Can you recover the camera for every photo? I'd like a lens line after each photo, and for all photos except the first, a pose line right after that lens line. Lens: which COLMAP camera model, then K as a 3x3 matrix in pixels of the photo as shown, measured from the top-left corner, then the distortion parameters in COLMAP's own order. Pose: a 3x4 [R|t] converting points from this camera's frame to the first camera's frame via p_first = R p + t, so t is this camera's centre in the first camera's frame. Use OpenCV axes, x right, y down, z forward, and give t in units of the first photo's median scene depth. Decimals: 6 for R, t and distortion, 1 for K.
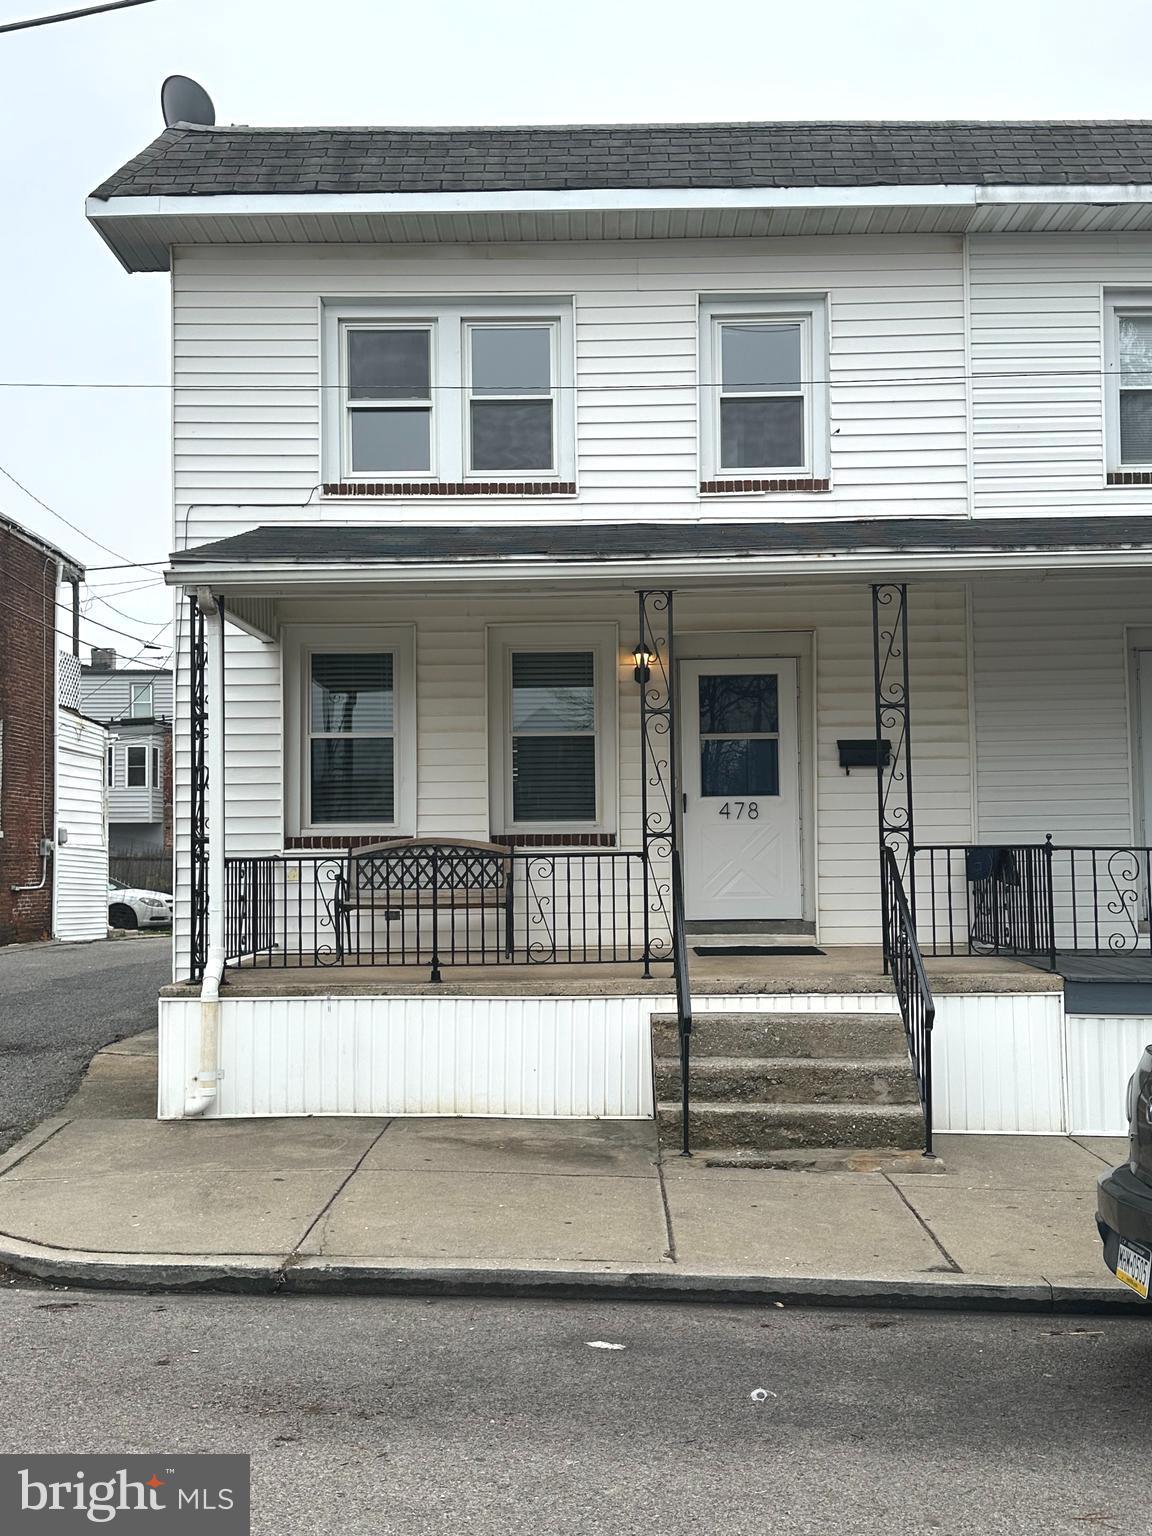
lens RADIAL K [[1517.9, 0, 578.4], [0, 1517.9, 785.6], [0, 0, 1]] dist [0.195828, -0.460334]
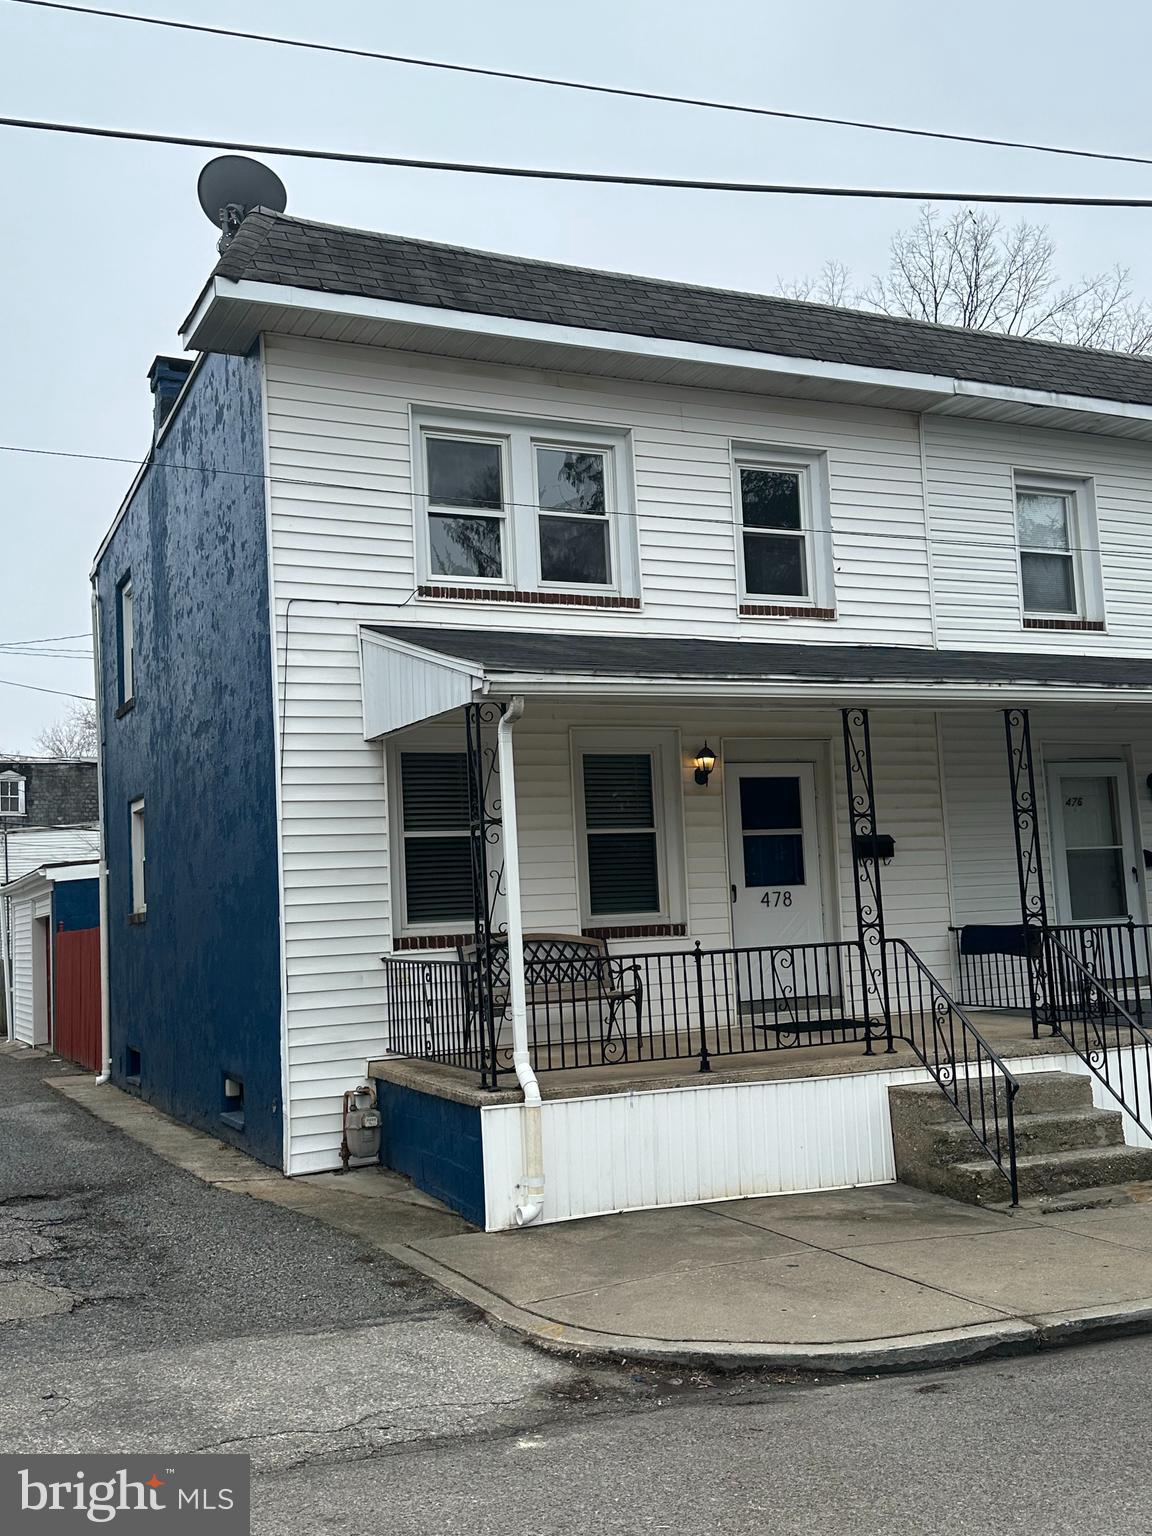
lens RADIAL K [[1525.1, 0, 576.0], [0, 1525.1, 768.0], [0, 0, 1]] dist [0.204134, -0.444727]
pose [[0.897241, 0.011053, 0.441403, -0.521818], [0.015311, 0.998307, -0.056122, -0.018642], [-0.441276, 0.057113, 0.895552, 0.057305]]
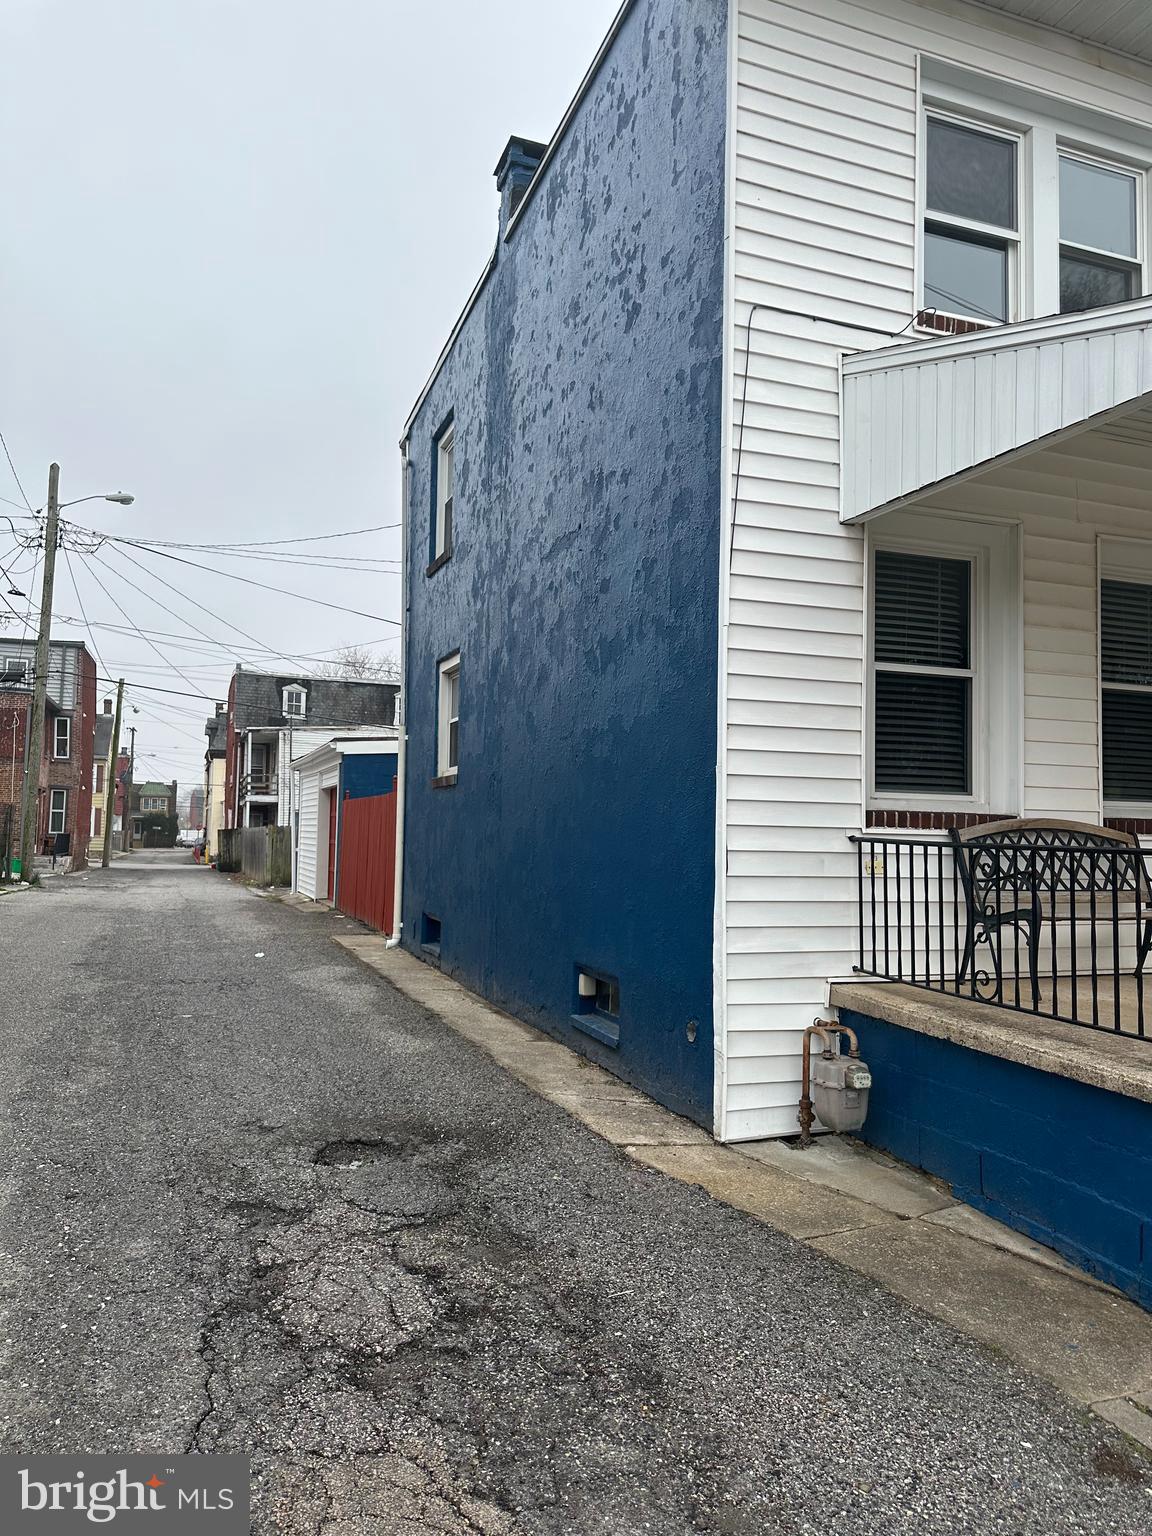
lens RADIAL K [[1079.4, 0, 576.0], [0, 1079.4, 768.0], [0, 0, 1]] dist [0.135740, -0.205318]
pose [[0.931186, 0.050283, 0.361060, -0.488363], [-0.048888, 0.998720, -0.013004, 0.027544], [-0.361251, -0.005542, 0.932452, 0.590086]]
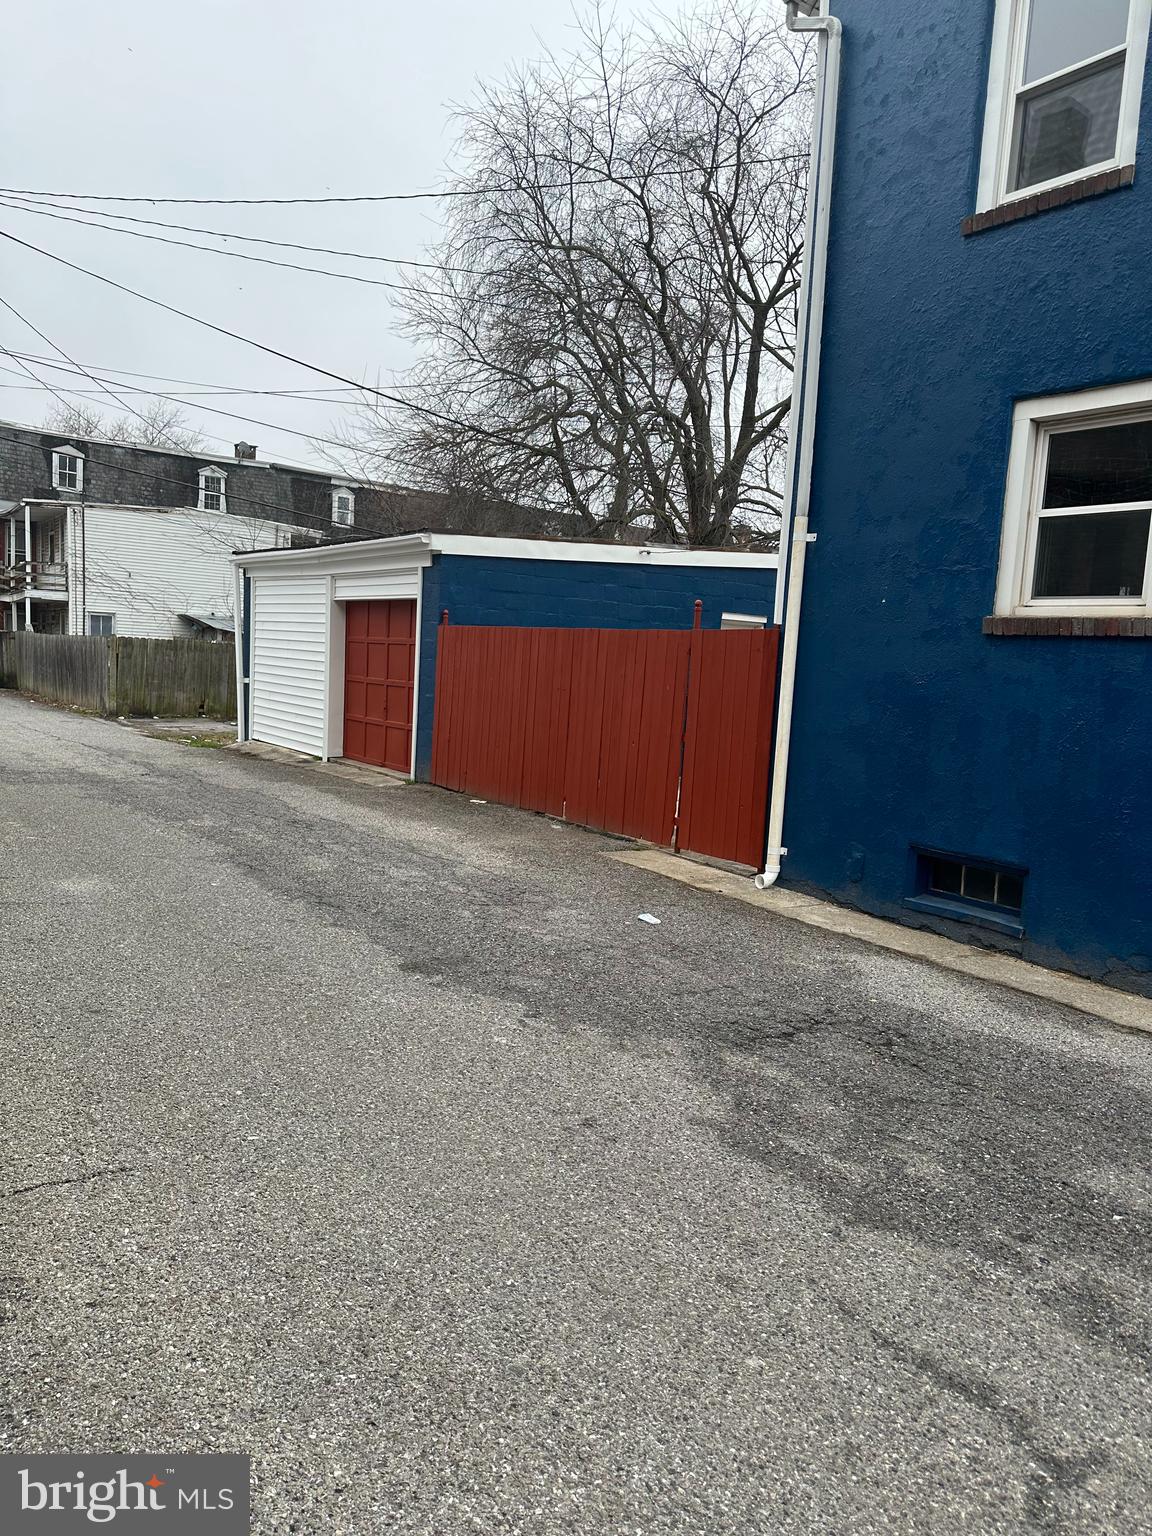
lens RADIAL K [[1079.4, 0, 576.0], [0, 1079.4, 768.0], [0, 0, 1]] dist [0.135740, -0.205318]
pose [[0.800982, -0.007528, 0.598641, -0.746672], [-0.094651, 0.985753, 0.139040, 0.047992], [-0.591159, -0.168031, 0.788858, 1.216019]]
